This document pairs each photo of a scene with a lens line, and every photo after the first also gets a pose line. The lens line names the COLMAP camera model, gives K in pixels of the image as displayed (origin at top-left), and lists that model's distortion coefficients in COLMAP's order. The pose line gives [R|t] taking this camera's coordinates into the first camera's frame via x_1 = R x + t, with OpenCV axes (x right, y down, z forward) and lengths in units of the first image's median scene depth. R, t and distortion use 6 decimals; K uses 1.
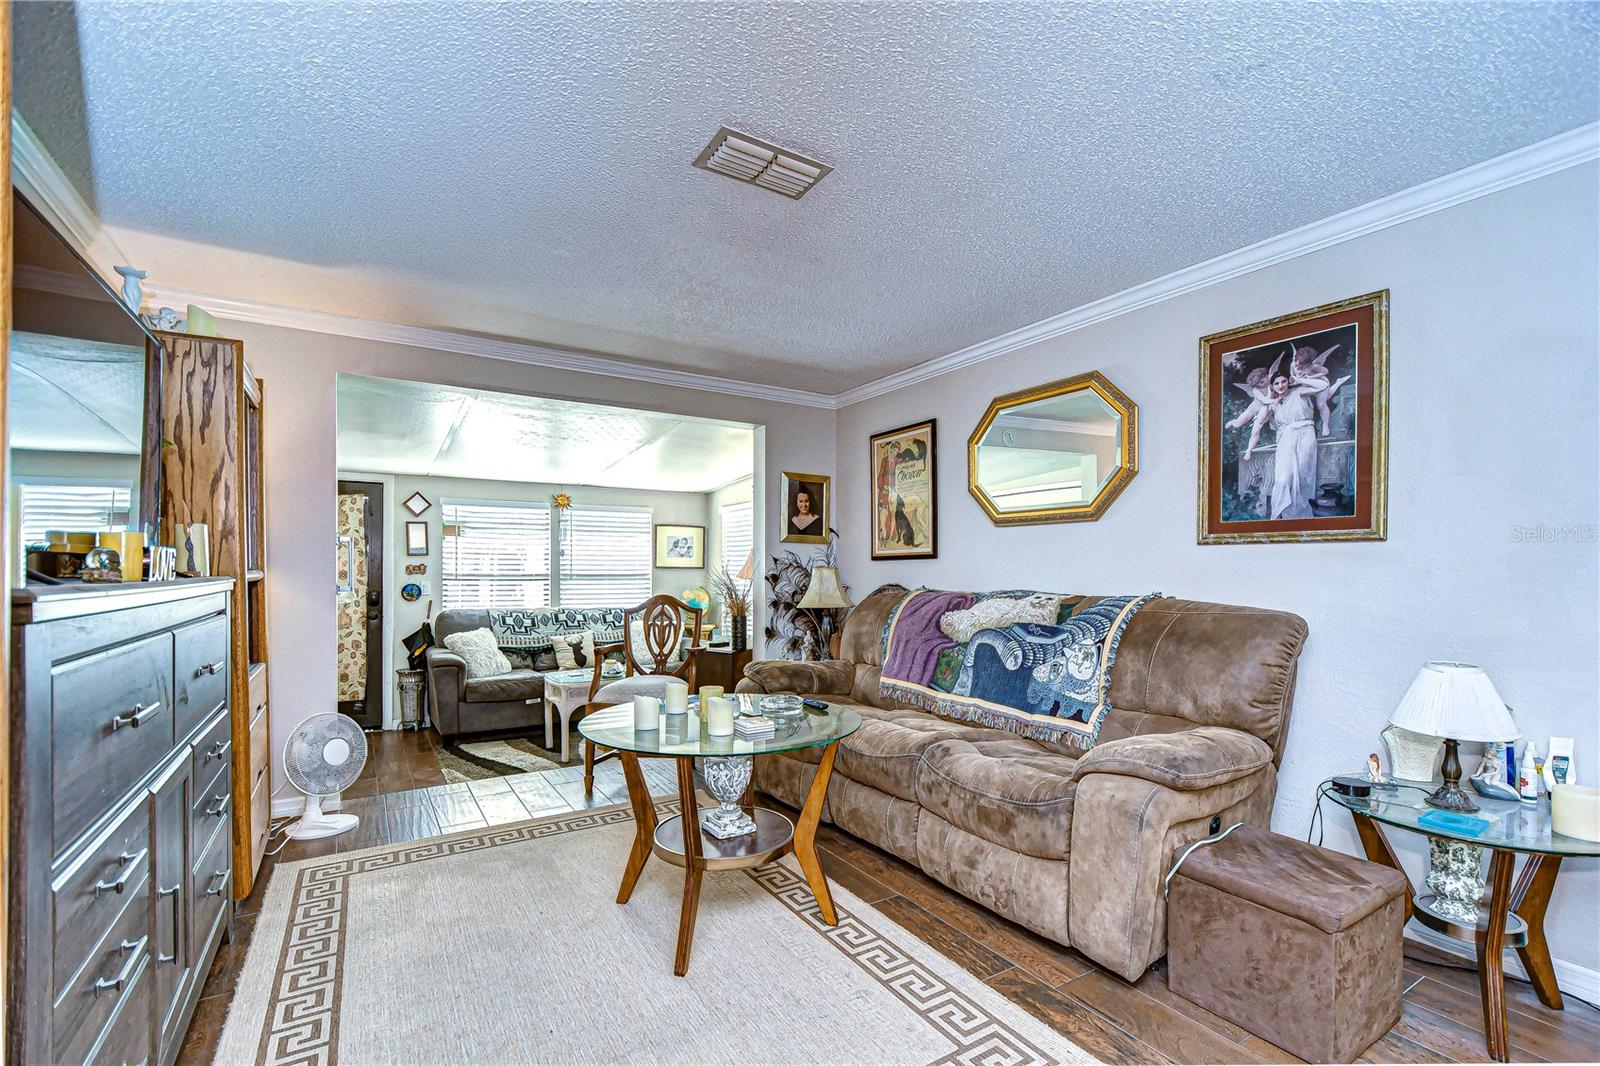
lens RADIAL K [[698.7, 0, 794.4], [0, 698.7, 570.4], [0, 0, 1]] dist [-0.000063, -0.000538]
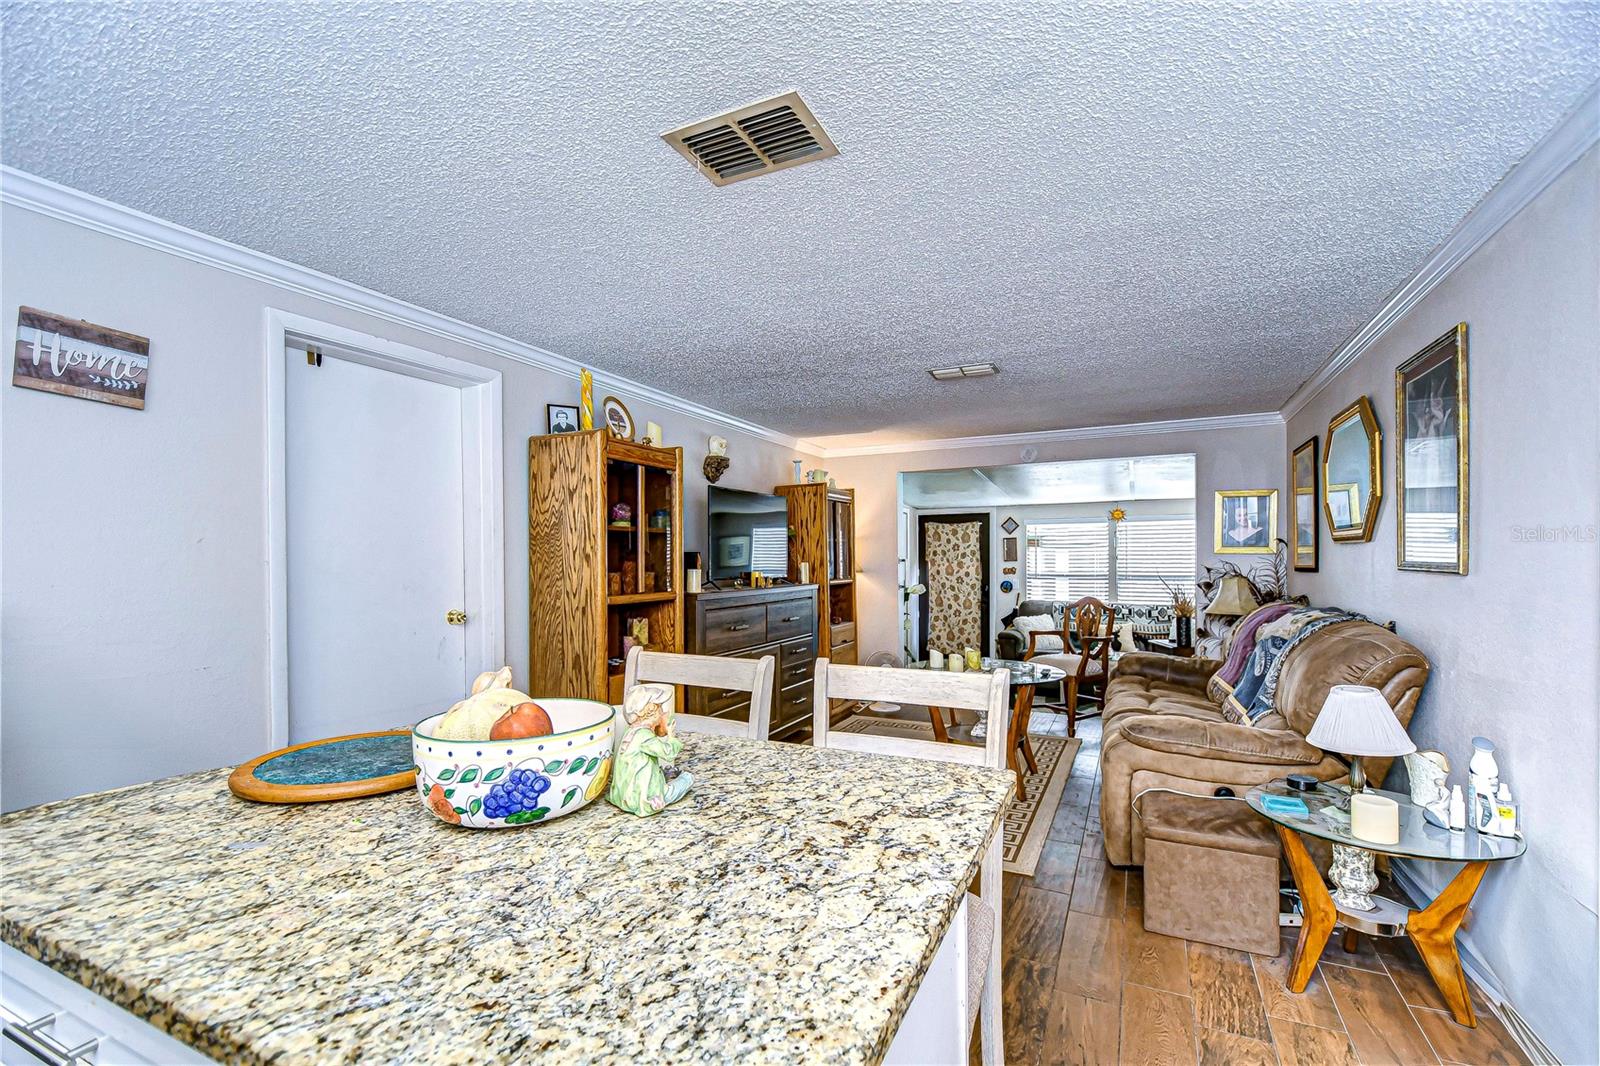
lens RADIAL K [[689.0, 0, 815.3], [0, 689.0, 562.8], [0, 0, 1]] dist [0.012168, -0.011527]
pose [[0.547091, 0.000356, -0.837073, 0.555719], [0.004749, 0.999982, 0.003529, -0.032678], [0.837060, -0.005906, 0.547080, -0.147699]]
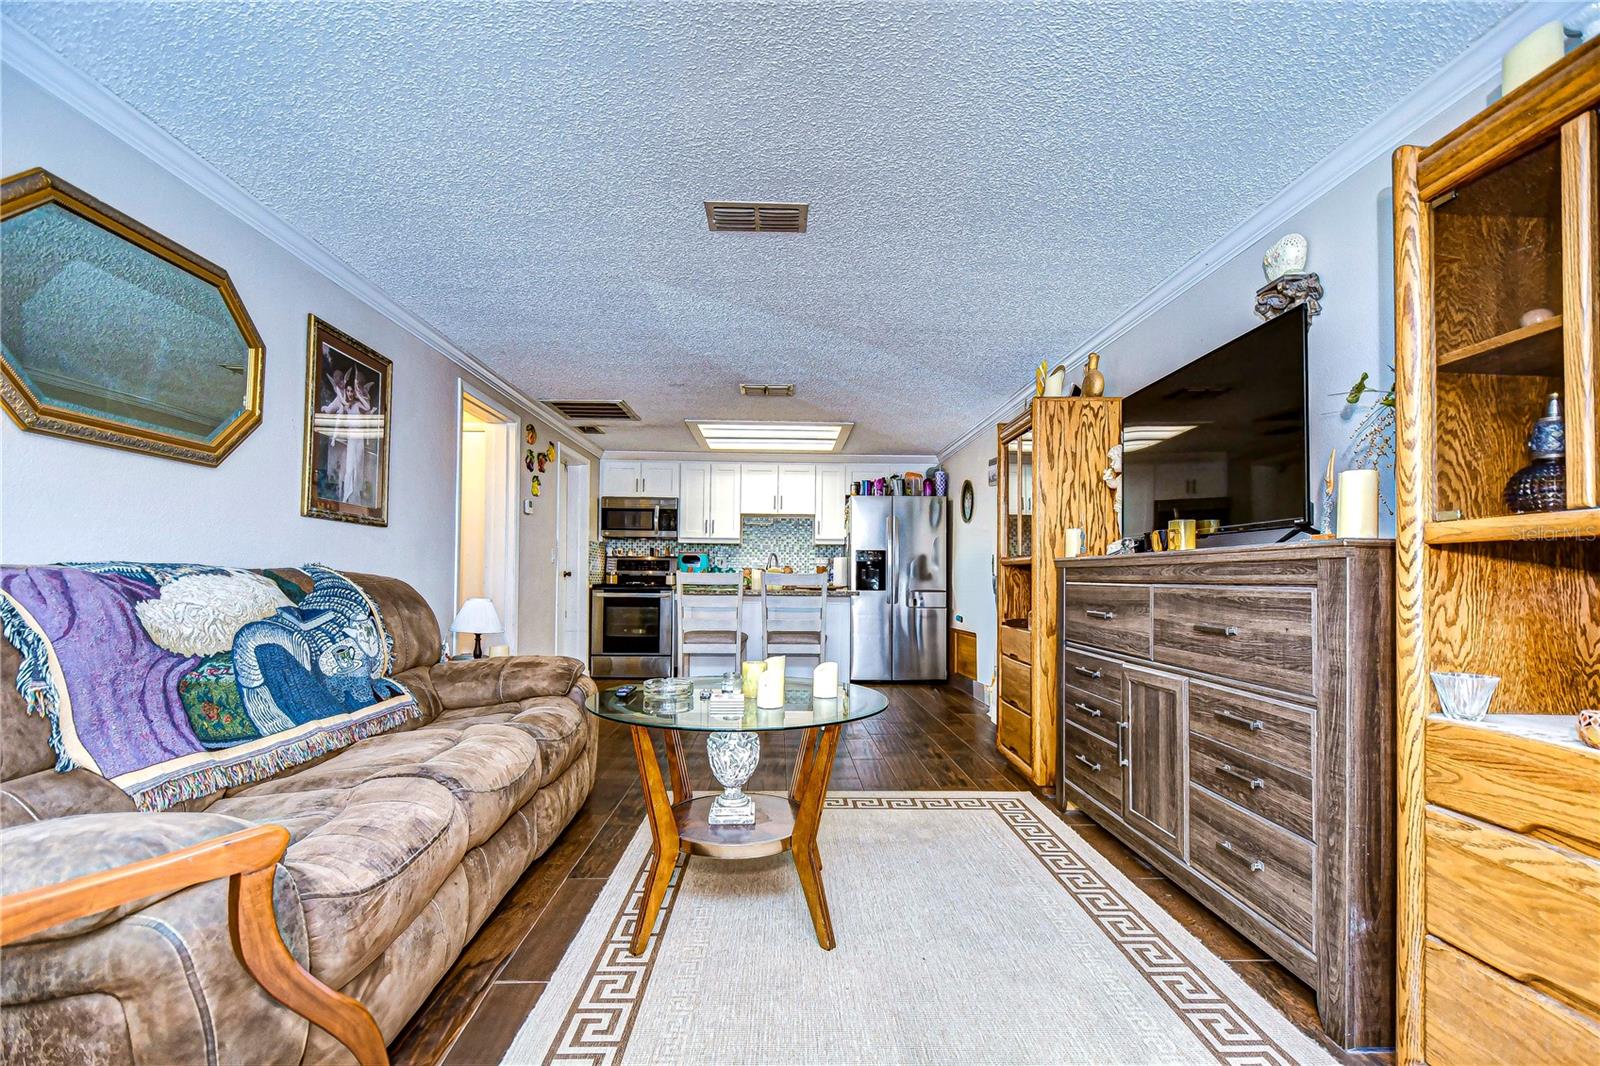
lens RADIAL K [[699.4, 0, 798.4], [0, 699.4, 564.0], [0, 0, 1]] dist [0.013103, -0.011789]
pose [[-0.864774, -0.000688, 0.502160, -0.318133], [-0.010533, 0.999804, -0.016770, 0.024314], [-0.502050, -0.019791, -0.864612, 0.880766]]
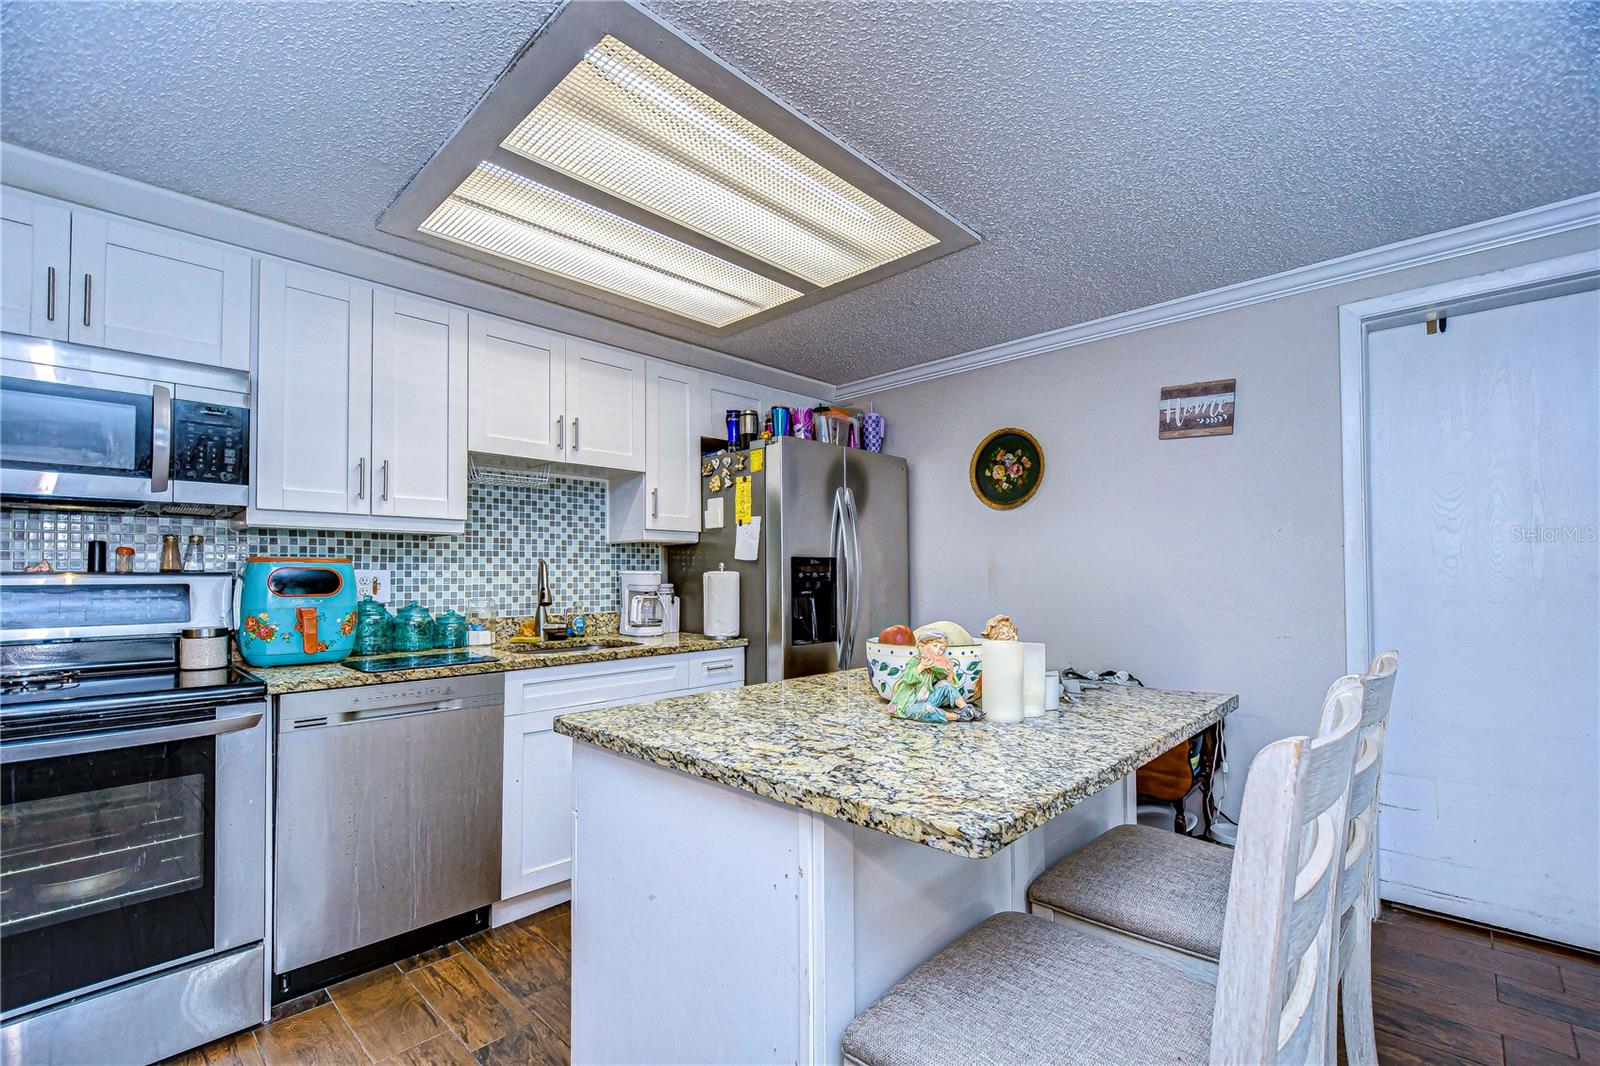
lens RADIAL K [[701.1, 0, 791.8], [0, 701.1, 563.7], [0, 0, 1]] dist [0.008540, -0.007325]
pose [[-0.968979, -0.000950, -0.247142, 0.461906], [0.003001, 0.999874, -0.015609, -0.013435], [0.247126, -0.015867, -0.968854, 0.206038]]
